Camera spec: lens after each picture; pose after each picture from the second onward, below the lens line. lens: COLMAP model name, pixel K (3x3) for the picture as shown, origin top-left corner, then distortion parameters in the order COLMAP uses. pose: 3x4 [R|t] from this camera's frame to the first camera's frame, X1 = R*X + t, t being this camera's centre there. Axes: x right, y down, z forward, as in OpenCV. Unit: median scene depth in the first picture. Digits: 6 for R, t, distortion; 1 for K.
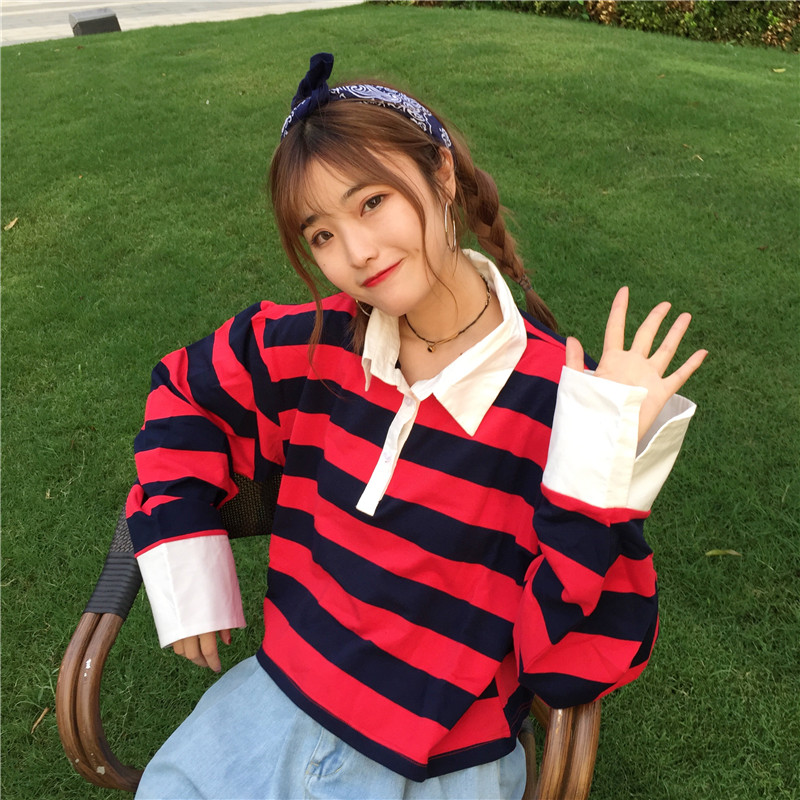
lens RADIAL K [[894.1, 0, 405.2], [0, 894.1, 396.4], [0, 0, 1]] dist [0.019702, 0.000000]
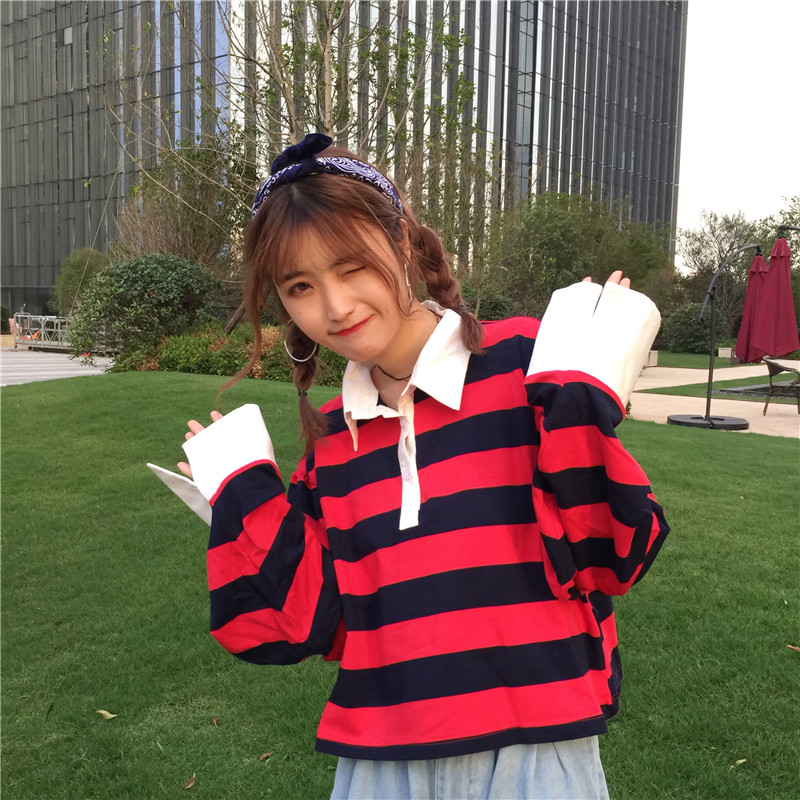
lens RADIAL K [[894.1, 0, 407.4], [0, 894.1, 394.0], [0, 0, 1]] dist [0.019702, 0.000000]
pose [[0.956403, 0.005025, 0.292006, -0.008977], [0.121528, 0.902327, -0.413567, 0.674016], [-0.265563, 0.431023, 0.862378, -1.042715]]
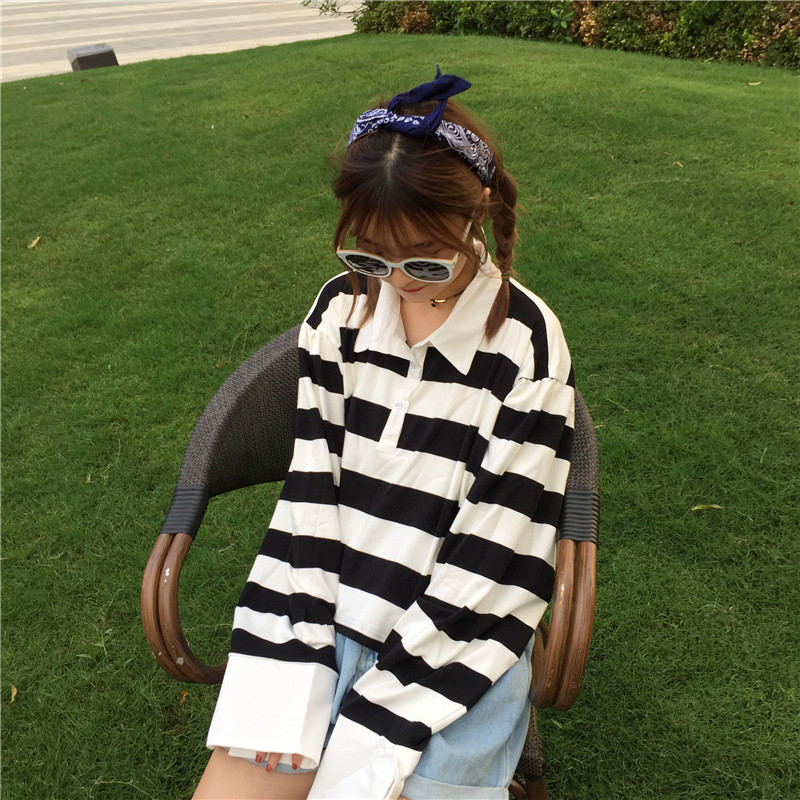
lens RADIAL K [[894.1, 0, 395.1], [0, 894.1, 397.4], [0, 0, 1]] dist [0.019702, 0.000000]
pose [[0.999736, -0.022735, -0.003354, -0.013679], [0.022633, 0.999360, -0.027706, 0.034615], [0.003982, 0.027622, 0.999610, -0.063562]]
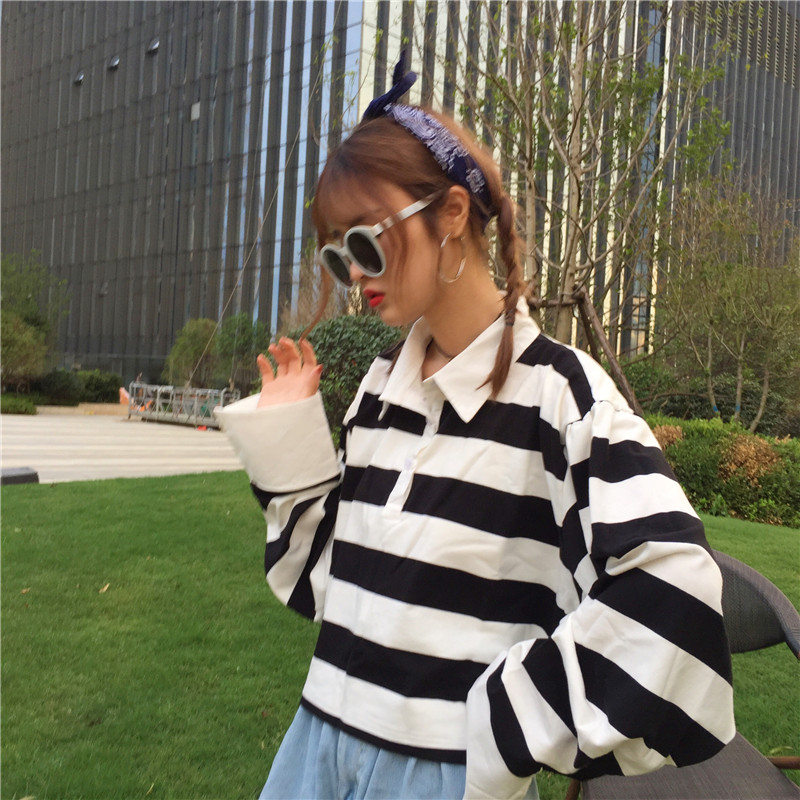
lens RADIAL K [[894.1, 0, 395.5], [0, 894.1, 394.8], [0, 0, 1]] dist [0.019702, 0.000000]
pose [[0.979613, 0.063893, 0.190464, -0.343729], [0.040919, 0.864744, -0.500543, 0.227448], [-0.196684, 0.498132, 0.844500, -0.242976]]
